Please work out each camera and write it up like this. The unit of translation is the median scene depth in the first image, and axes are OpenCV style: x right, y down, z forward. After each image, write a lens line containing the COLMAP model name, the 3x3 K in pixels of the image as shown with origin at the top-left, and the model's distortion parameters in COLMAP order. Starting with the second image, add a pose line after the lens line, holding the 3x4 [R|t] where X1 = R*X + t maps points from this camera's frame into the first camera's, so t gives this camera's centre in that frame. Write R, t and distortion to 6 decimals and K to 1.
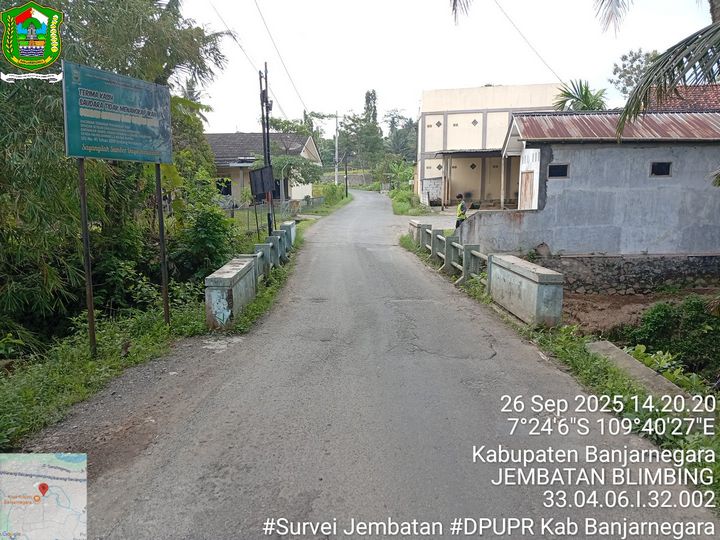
lens RADIAL K [[558.6, 0, 354.2], [0, 558.6, 266.3], [0, 0, 1]] dist [0.039352, -0.085333]
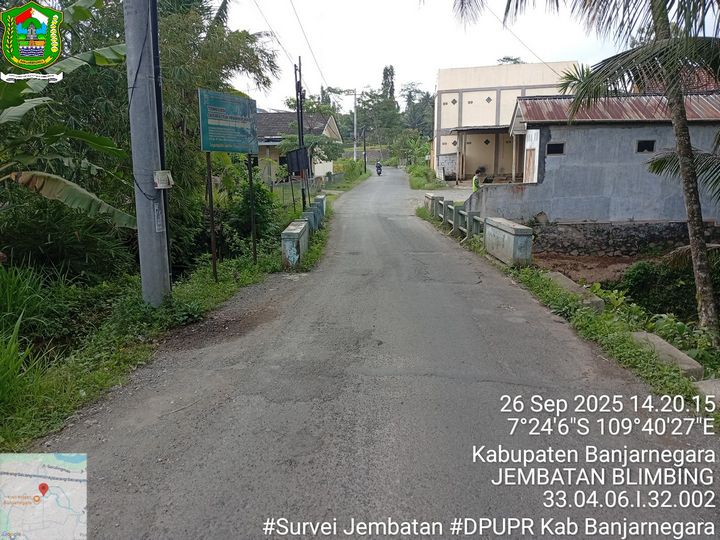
lens RADIAL K [[558.6, 0, 348.3], [0, 558.6, 266.1], [0, 0, 1]] dist [0.039352, -0.085333]
pose [[0.999172, -0.003541, -0.040530, -0.013588], [0.005282, 0.999064, 0.042923, 0.018118], [0.040340, -0.043101, 0.998256, -0.171665]]
